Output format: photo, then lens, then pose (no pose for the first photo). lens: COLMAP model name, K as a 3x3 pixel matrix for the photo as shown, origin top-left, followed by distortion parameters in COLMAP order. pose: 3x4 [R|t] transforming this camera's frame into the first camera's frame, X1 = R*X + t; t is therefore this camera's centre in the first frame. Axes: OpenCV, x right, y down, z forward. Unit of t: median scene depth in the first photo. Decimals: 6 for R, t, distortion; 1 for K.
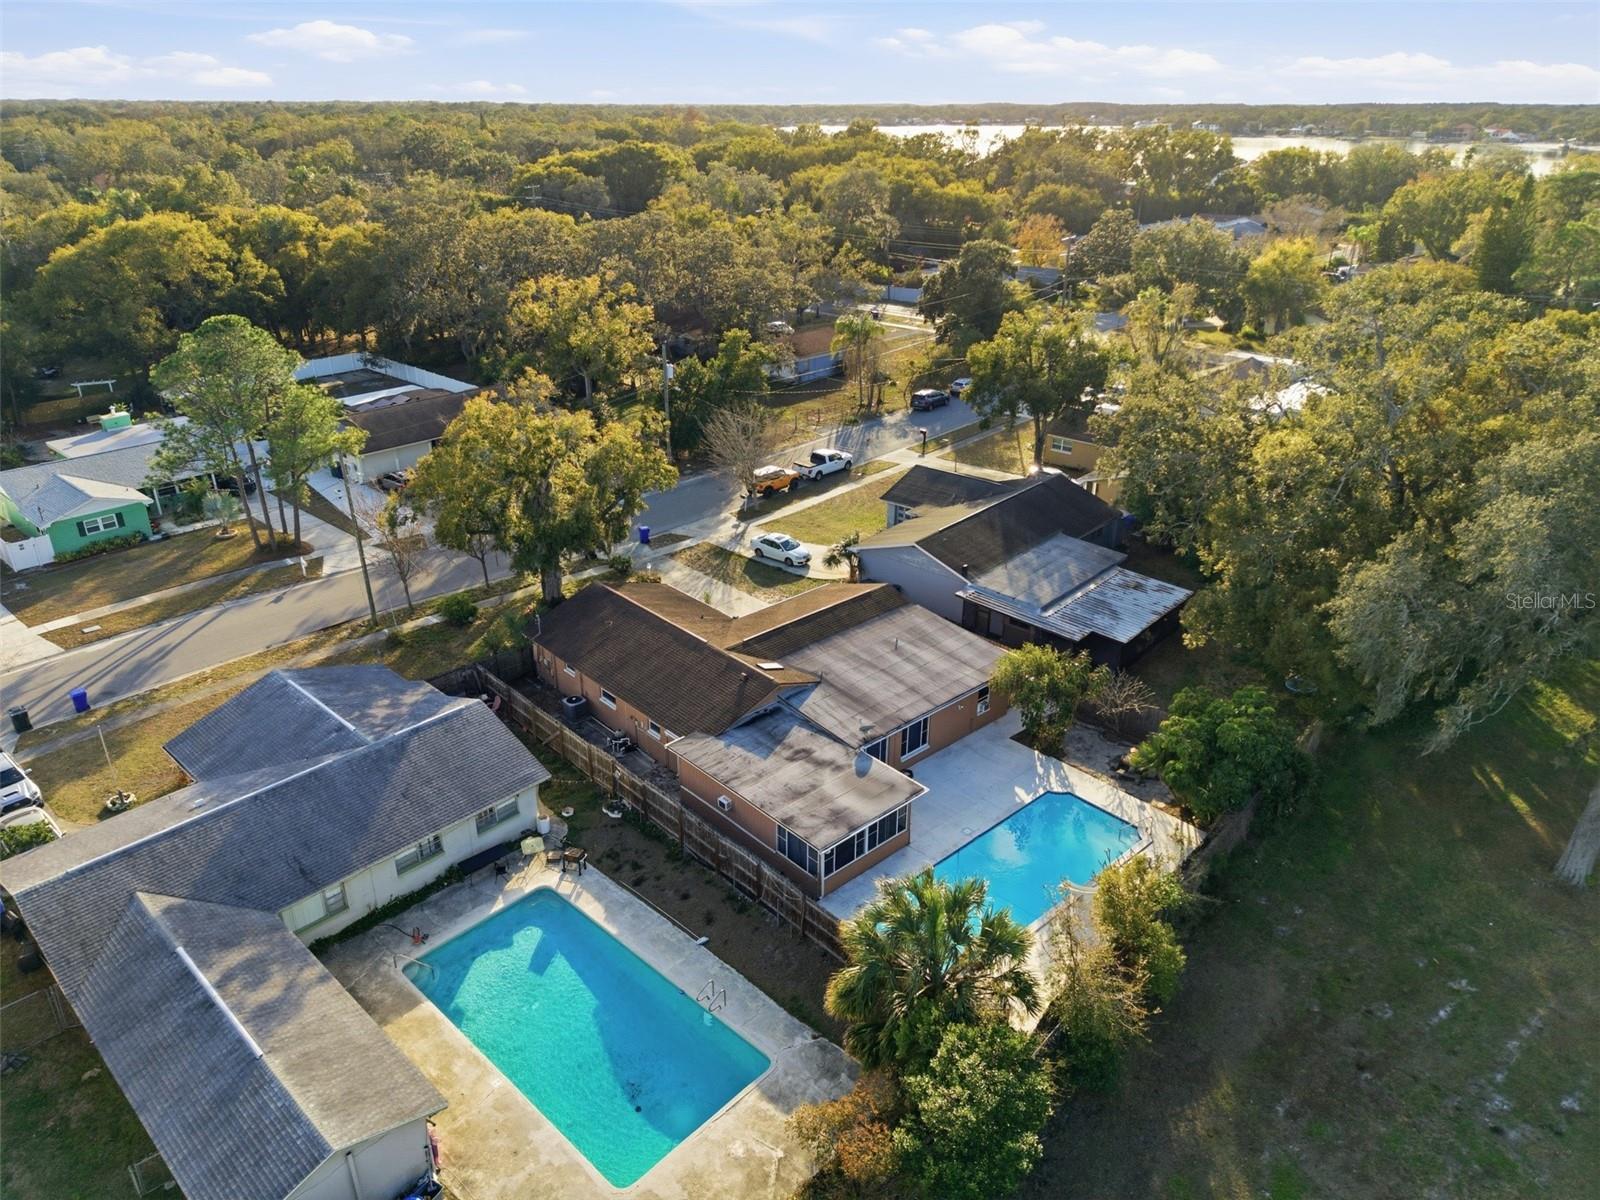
lens RADIAL K [[1058.3, 0, 800.0], [0, 1058.3, 600.0], [0, 0, 1]] dist [0.083827, -0.134257]
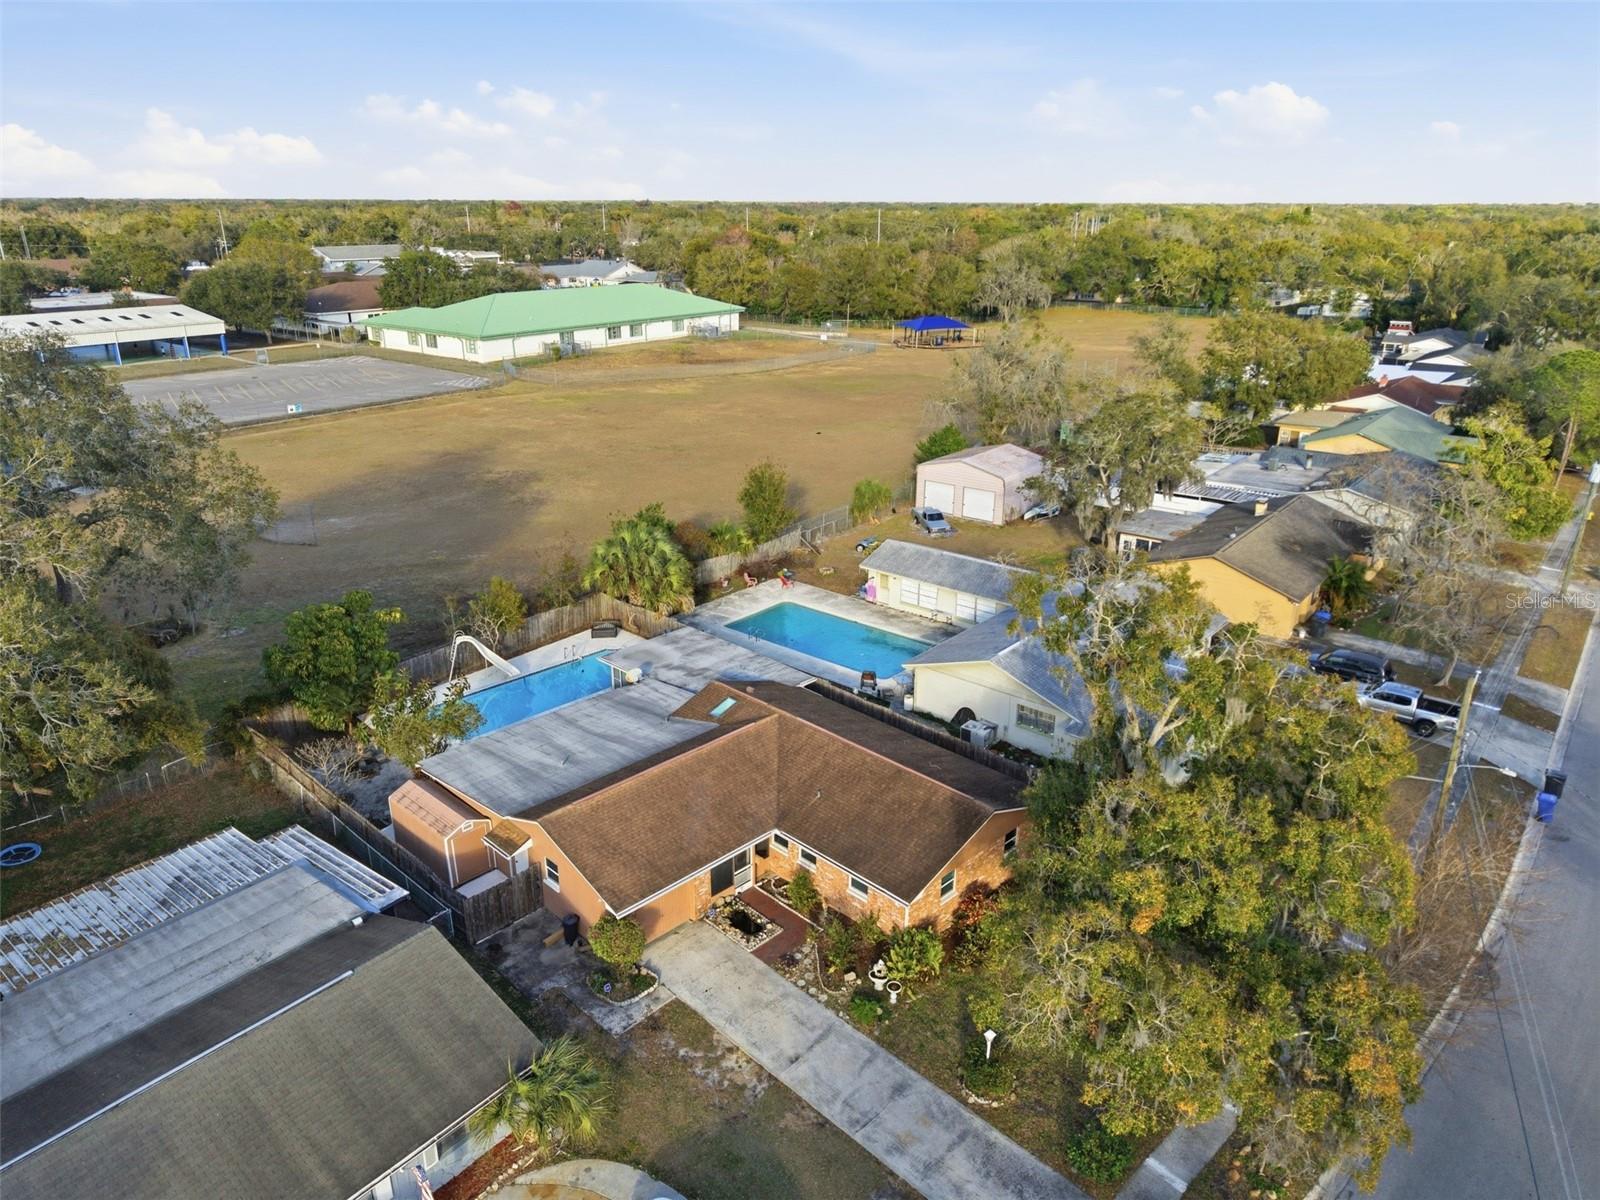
lens RADIAL K [[1070.6, 0, 789.8], [0, 1070.6, 607.7], [0, 0, 1]] dist [0.034845, -0.031796]
pose [[-0.999232, 0.010493, -0.037757, -0.051449], [-0.019825, 0.695739, 0.718021, -0.664818], [0.033803, 0.718218, -0.694997, 1.578522]]
